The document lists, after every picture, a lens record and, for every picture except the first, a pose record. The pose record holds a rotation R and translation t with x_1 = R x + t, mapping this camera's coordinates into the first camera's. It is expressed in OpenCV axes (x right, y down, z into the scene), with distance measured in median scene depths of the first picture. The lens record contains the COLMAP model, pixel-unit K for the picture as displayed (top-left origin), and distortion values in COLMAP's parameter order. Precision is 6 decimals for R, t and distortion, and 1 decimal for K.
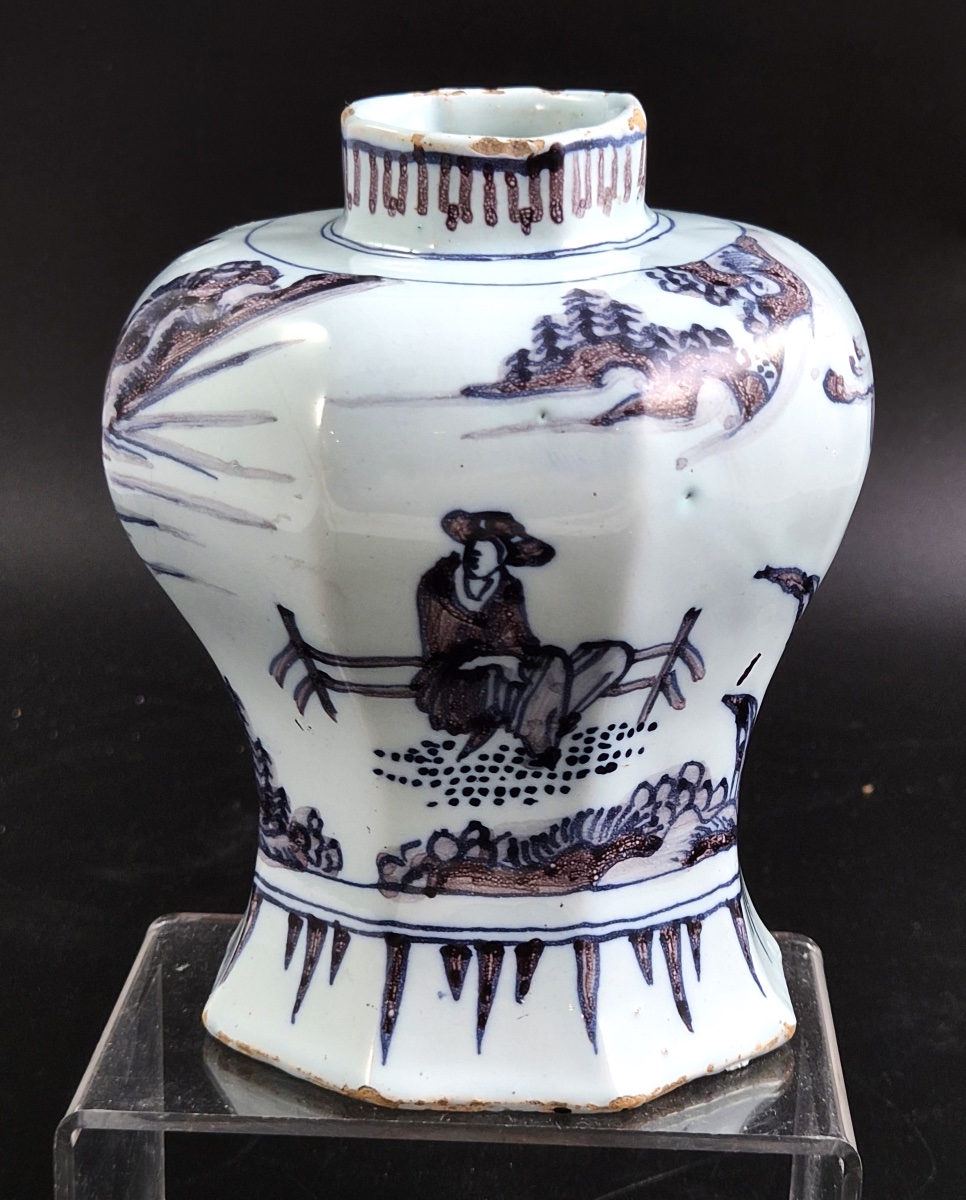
lens RADIAL K [[2962.6, 0, 562.6], [0, 2962.6, 671.2], [0, 0, 1]] dist [0.172307, -0.968635]
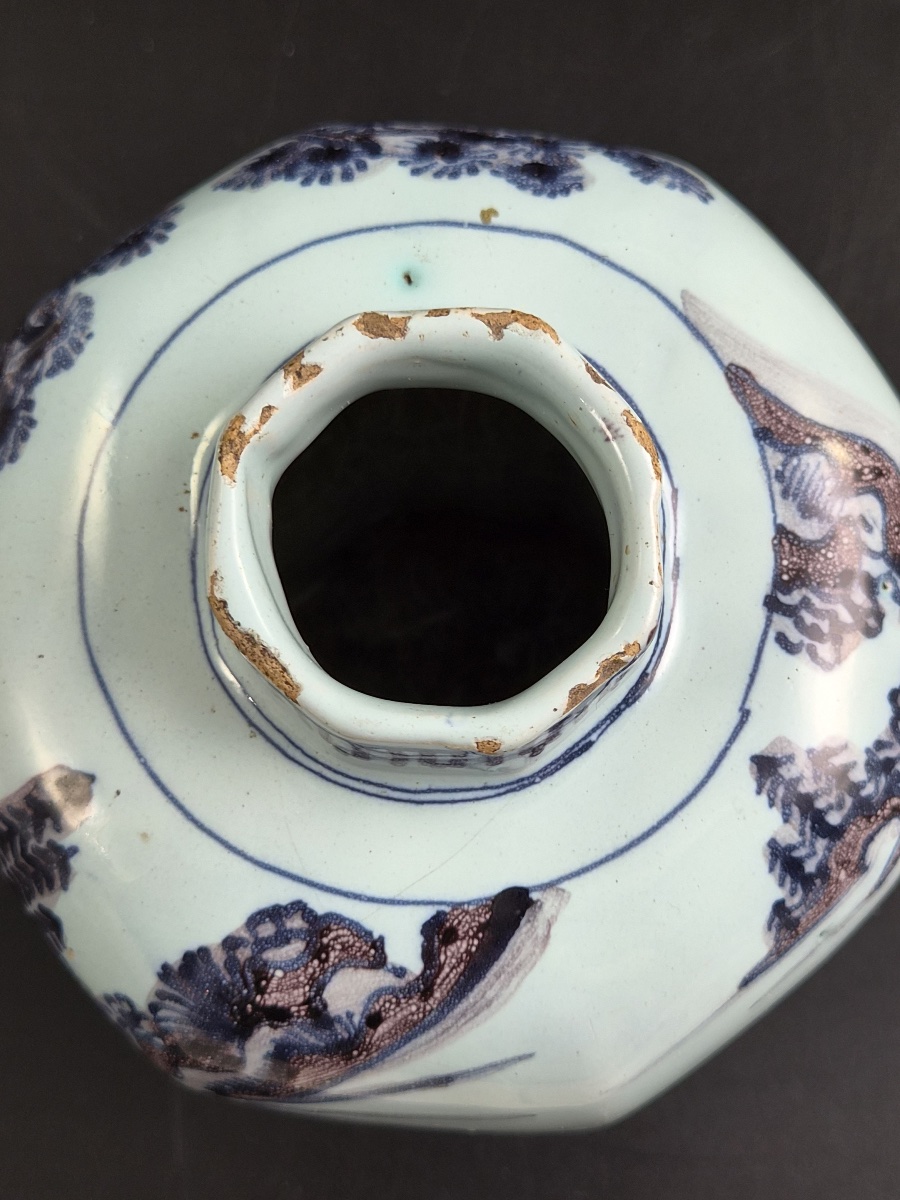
lens RADIAL K [[2435.4, 0, 484.4], [0, 2435.4, 601.2], [0, 0, 1]] dist [0.028562, 0.029782]
pose [[0.766814, -0.627618, 0.134504, -0.102343], [0.191512, 0.423718, 0.885317, -0.682193], [-0.612633, -0.653114, 0.445110, 0.765845]]
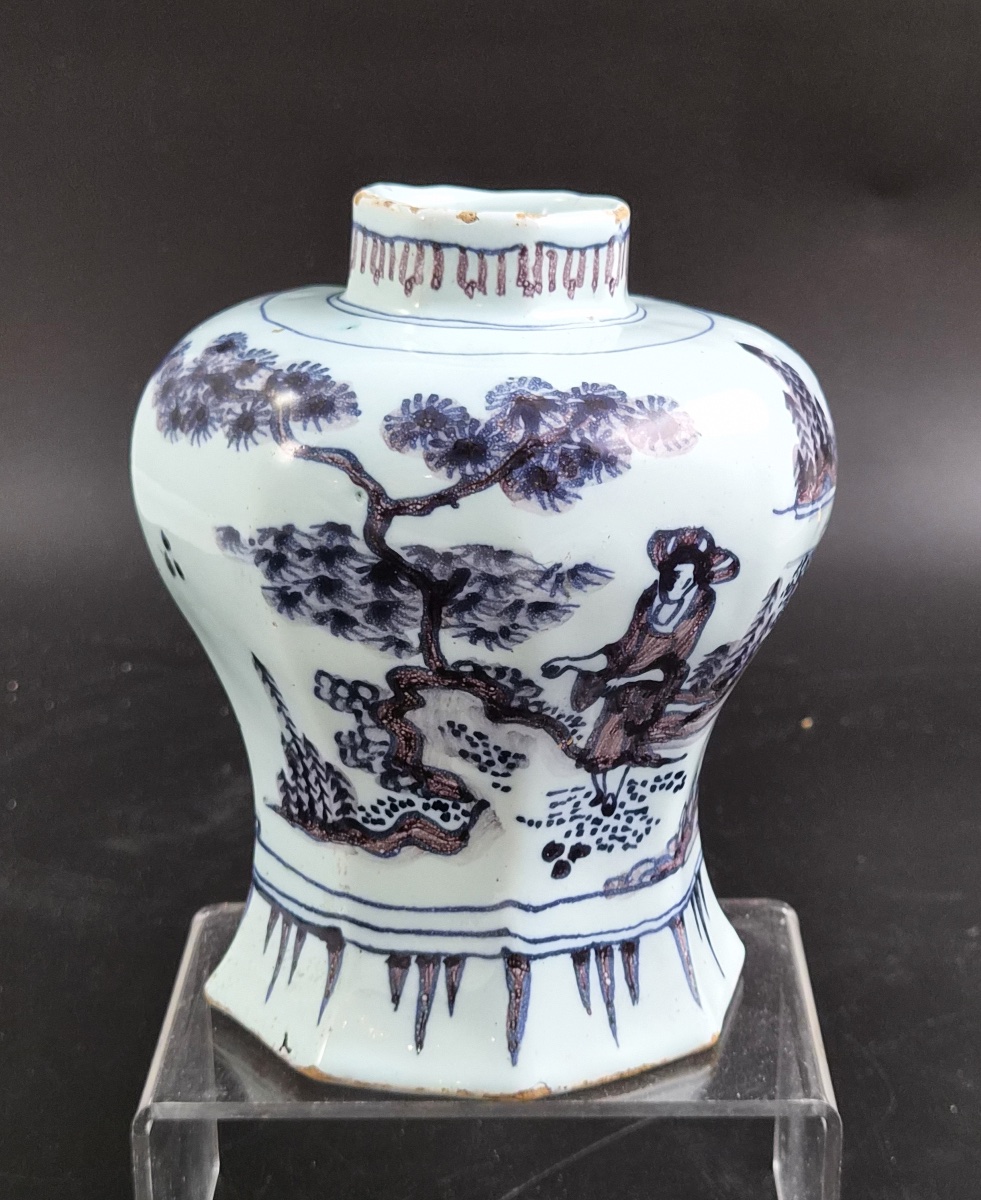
lens RADIAL K [[2884.5, 0, 523.4], [0, 2884.5, 660.9], [0, 0, 1]] dist [0.052963, 0.073108]
pose [[-0.979928, -0.079634, 0.182756, -0.253872], [0.034537, 0.835069, 0.549060, -0.659935], [-0.196338, 0.544351, -0.815557, 2.042358]]
